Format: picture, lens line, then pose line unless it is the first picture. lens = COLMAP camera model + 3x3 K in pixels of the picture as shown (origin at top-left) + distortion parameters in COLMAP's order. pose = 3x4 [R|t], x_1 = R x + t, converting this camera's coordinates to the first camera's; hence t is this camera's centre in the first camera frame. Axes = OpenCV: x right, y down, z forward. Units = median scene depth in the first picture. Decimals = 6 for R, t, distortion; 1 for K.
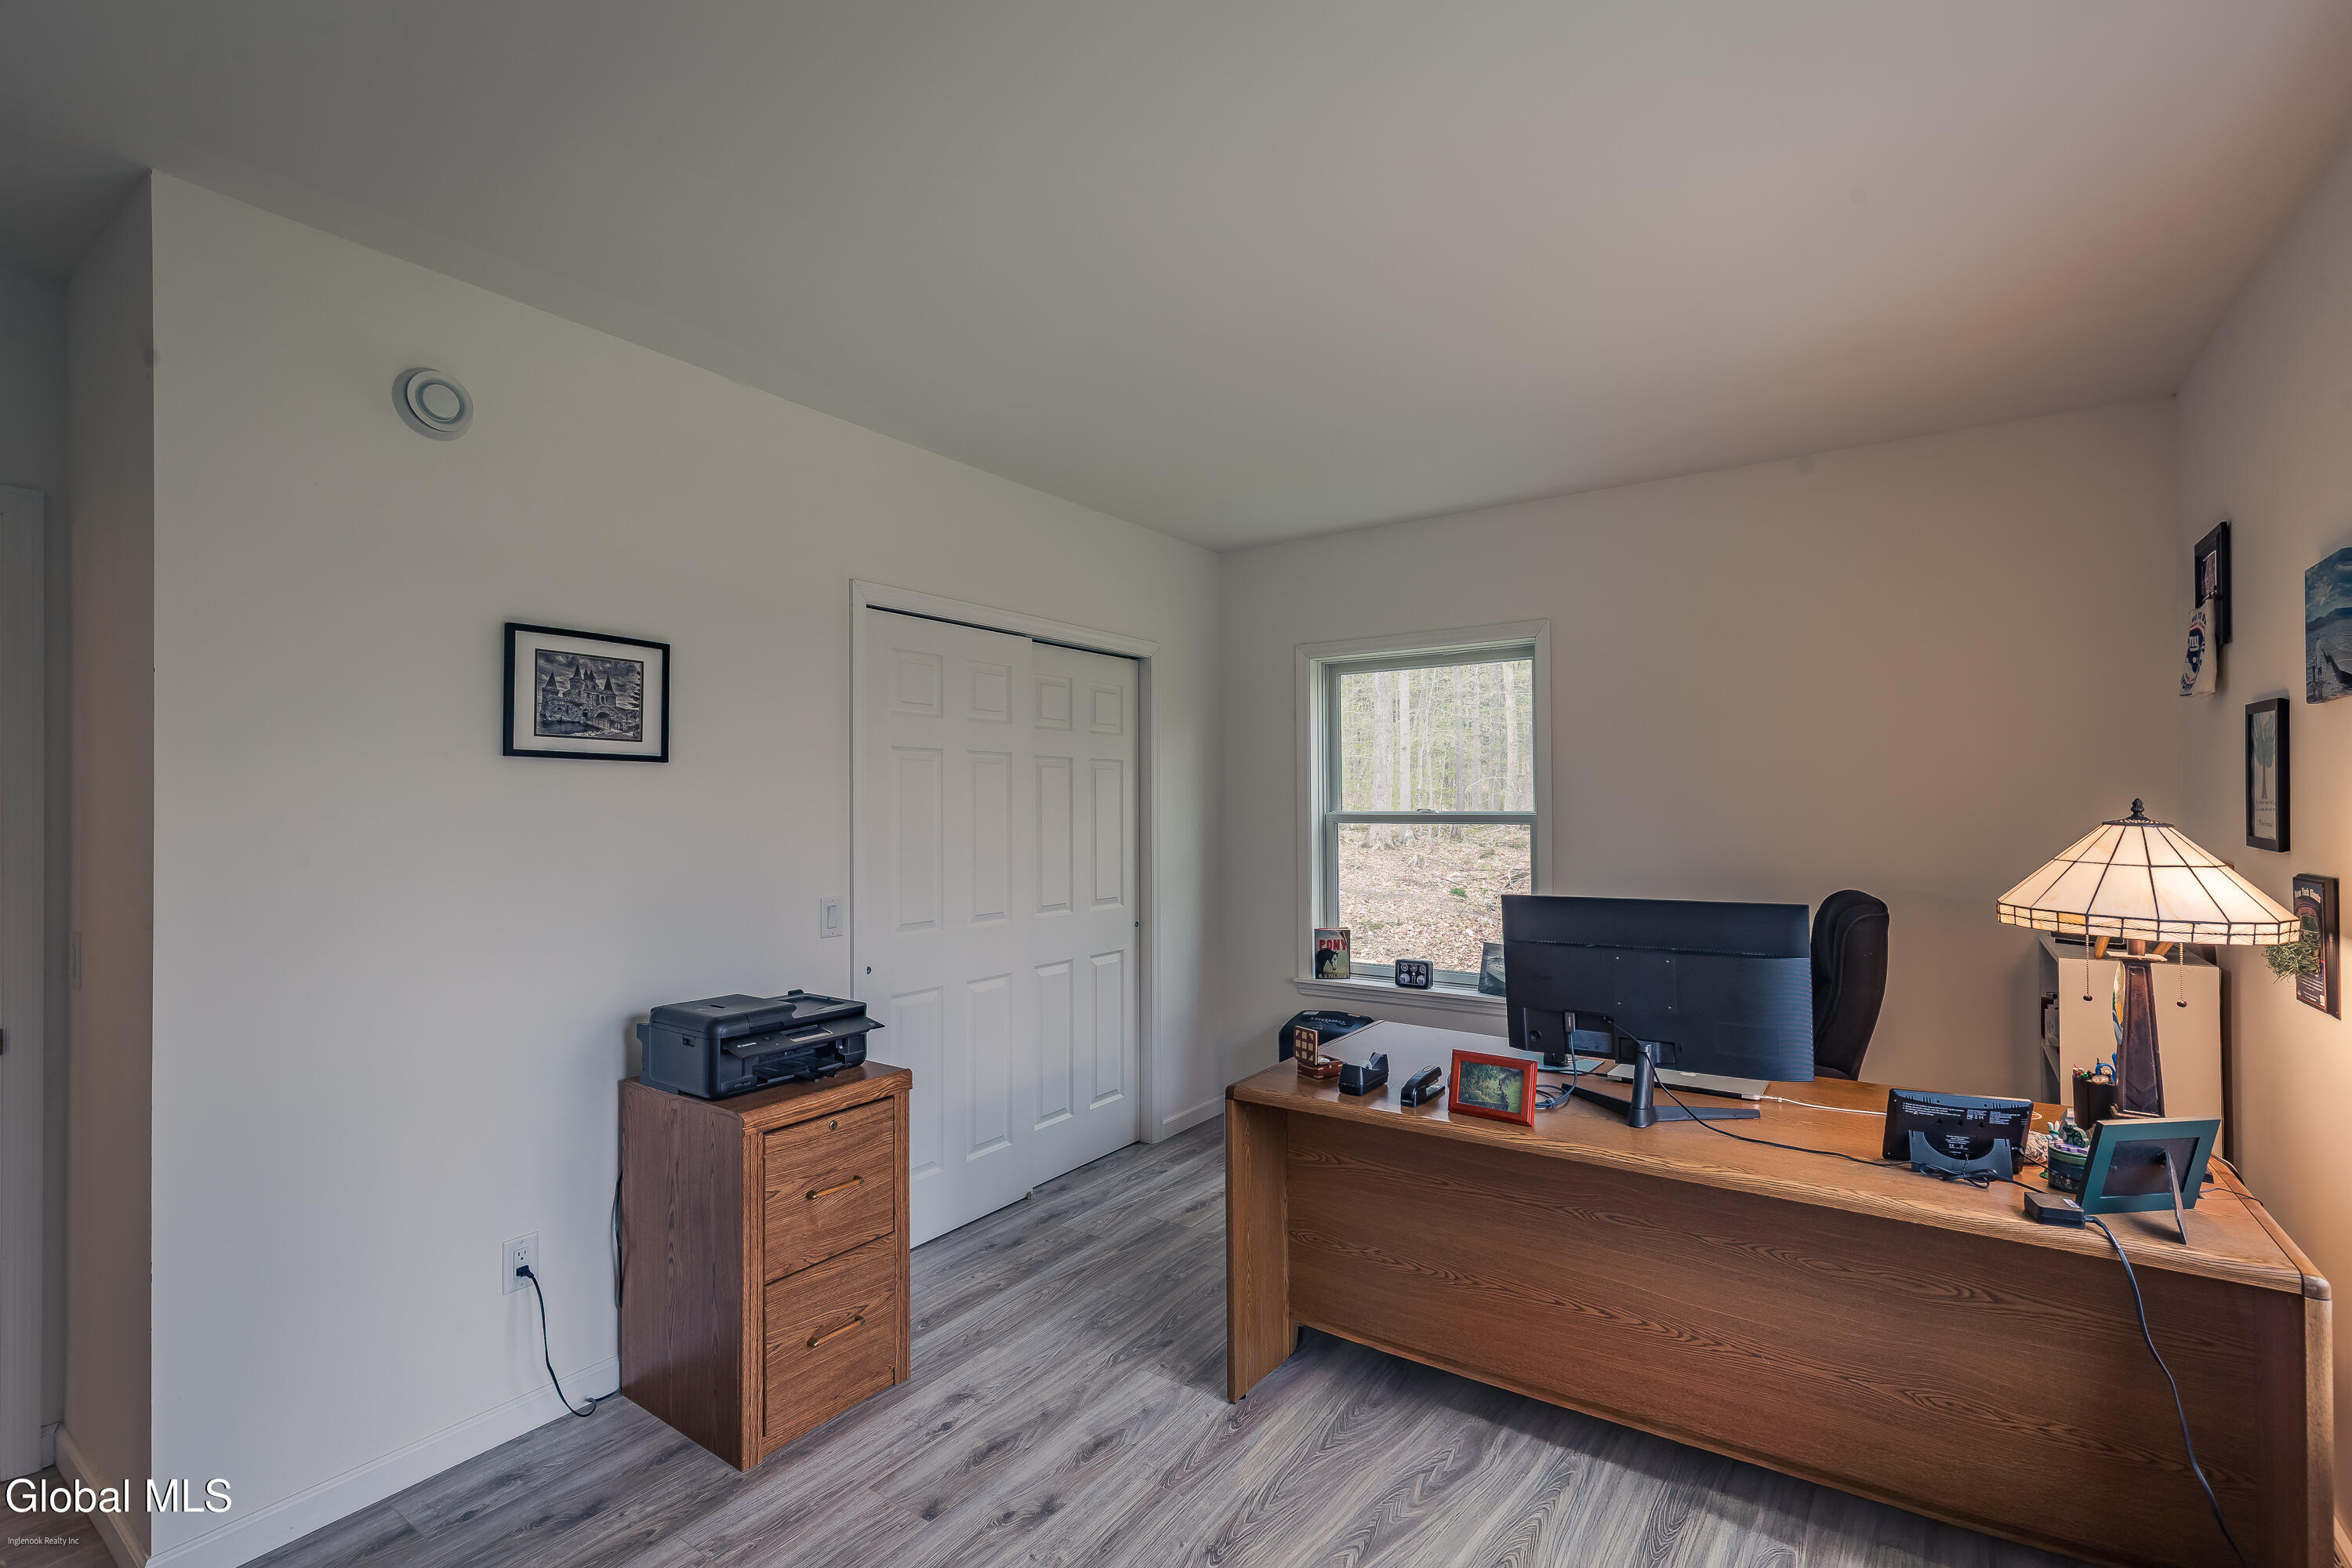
lens RADIAL K [[1051.5, 0, 1167.5], [0, 1051.5, 796.5], [0, 0, 1]] dist [0.001178, 0.000144]
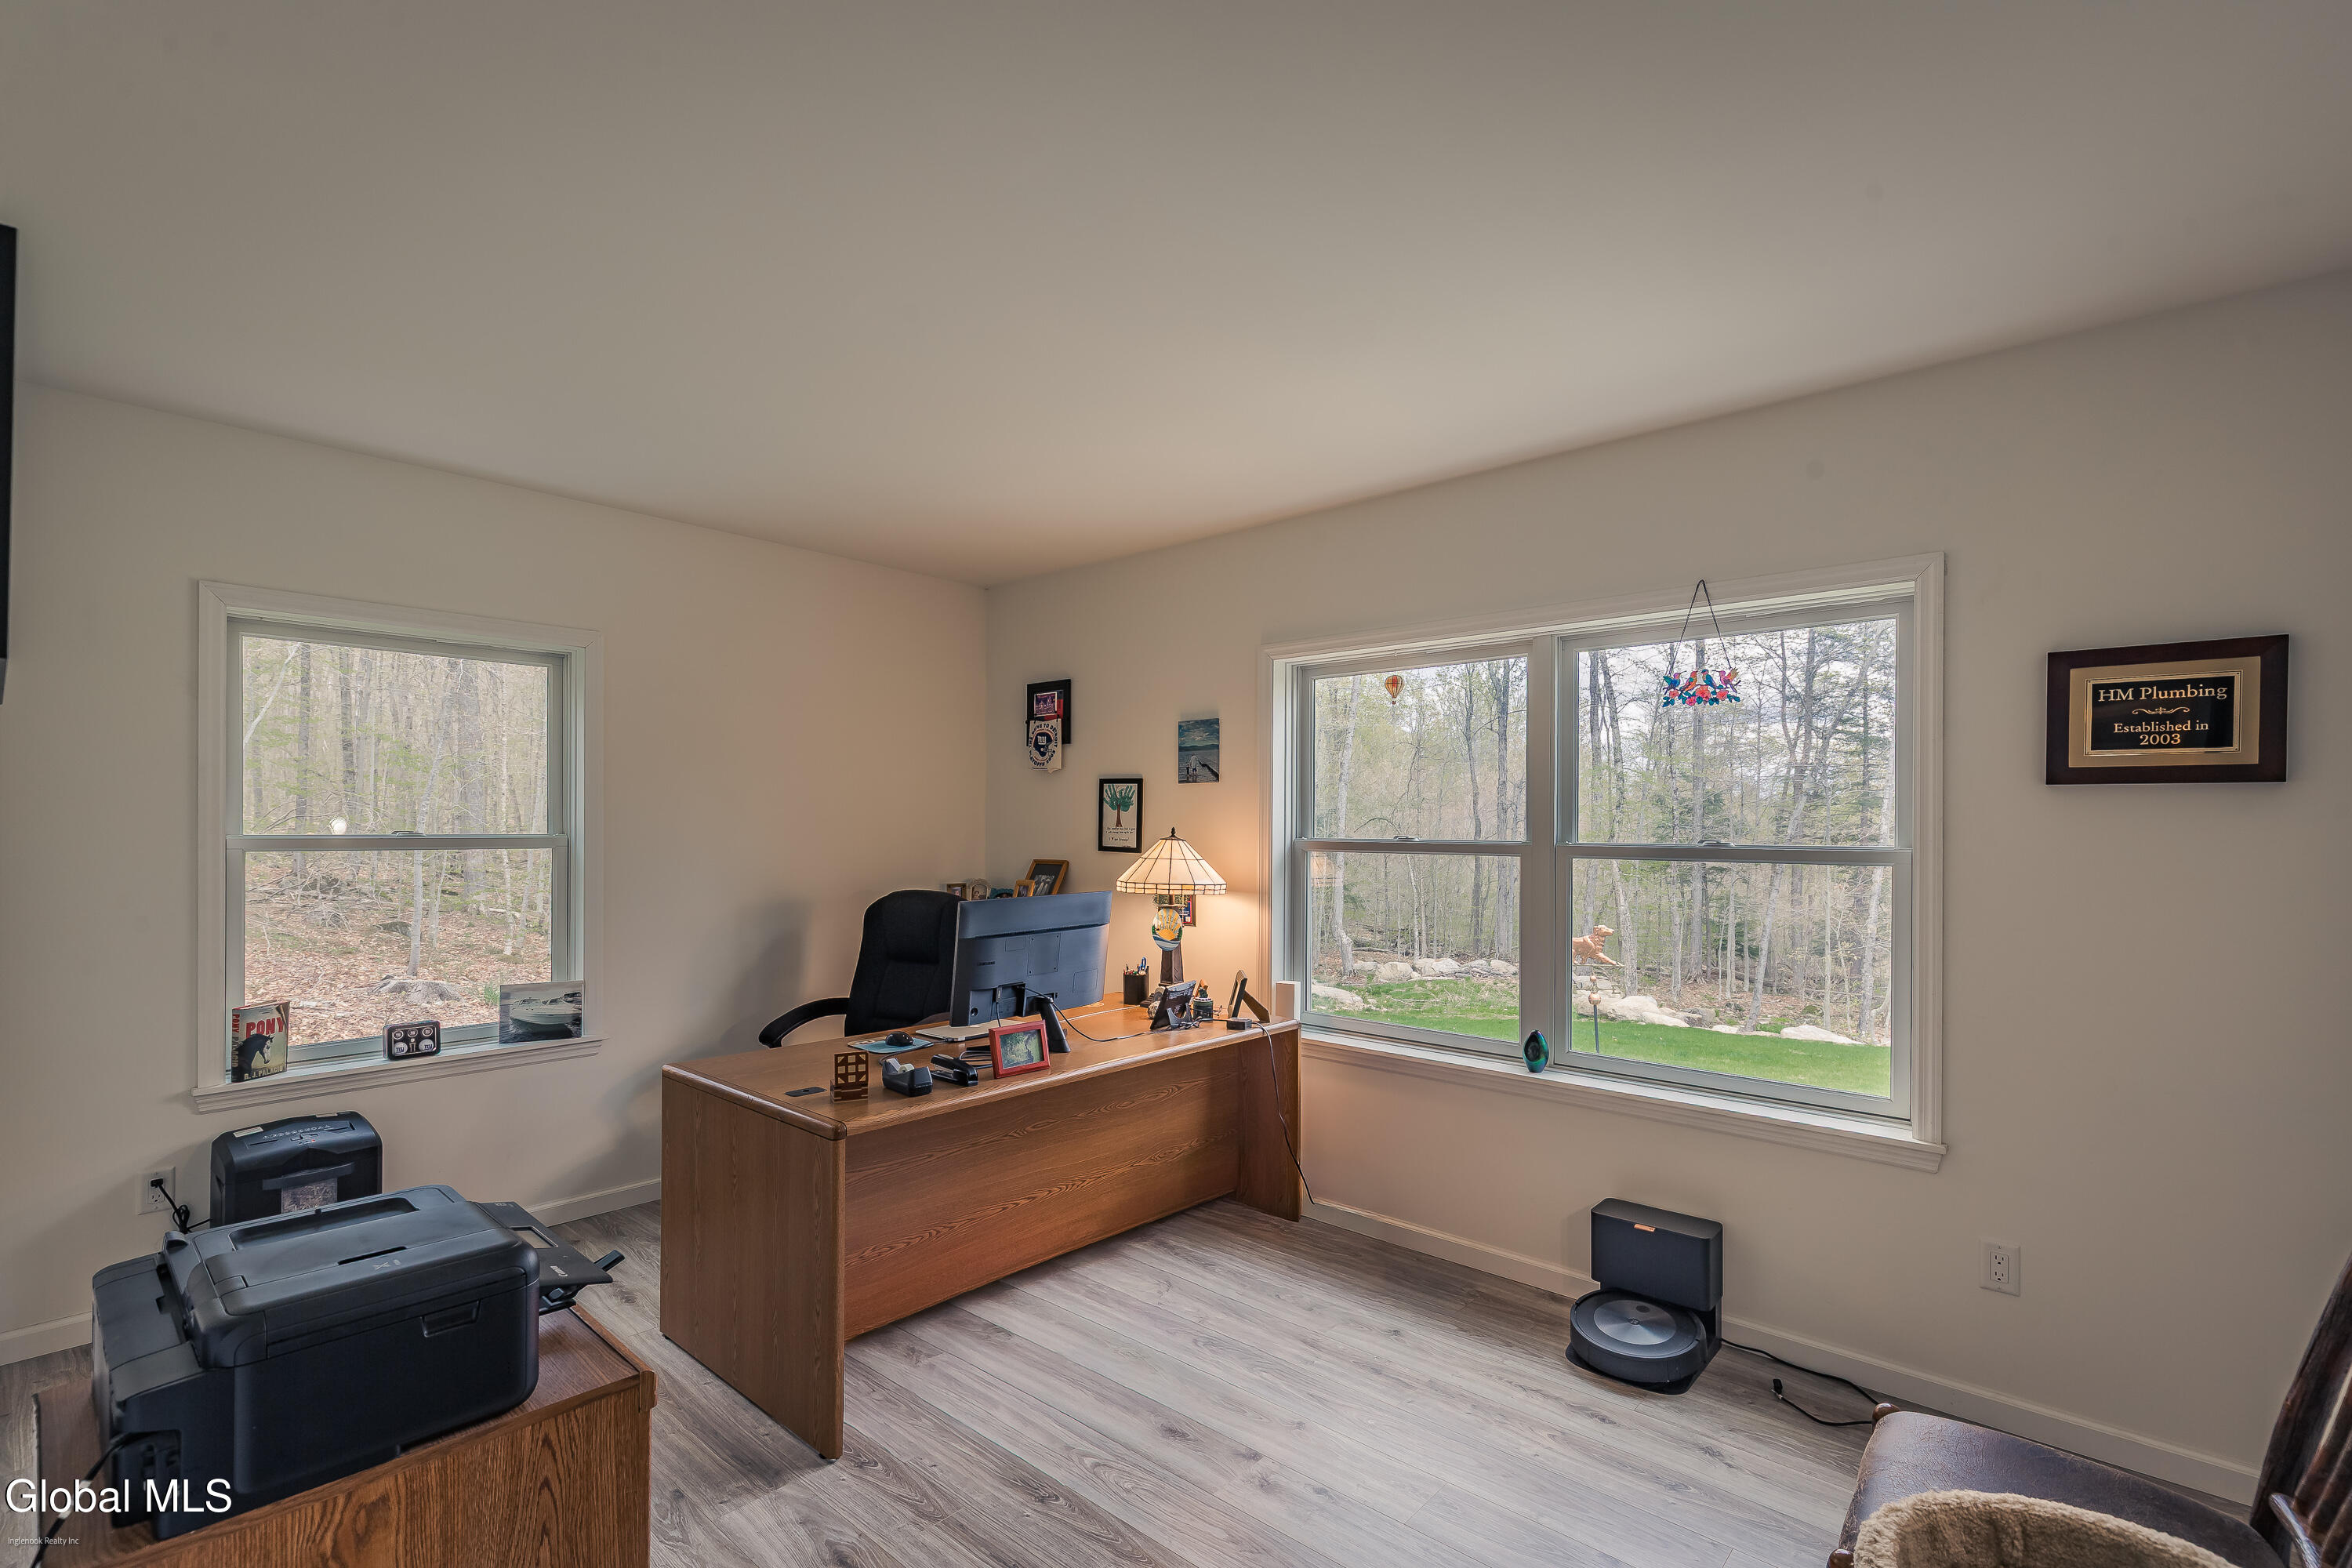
lens RADIAL K [[1066.2, 0, 1172.8], [0, 1066.2, 825.2], [0, 0, 1]] dist [0.003475, 0.000168]
pose [[0.116621, 0.005101, 0.993163, -0.499269], [-0.014243, 0.999893, -0.003463, 0.001856], [-0.993074, -0.013742, 0.116682, 0.343409]]
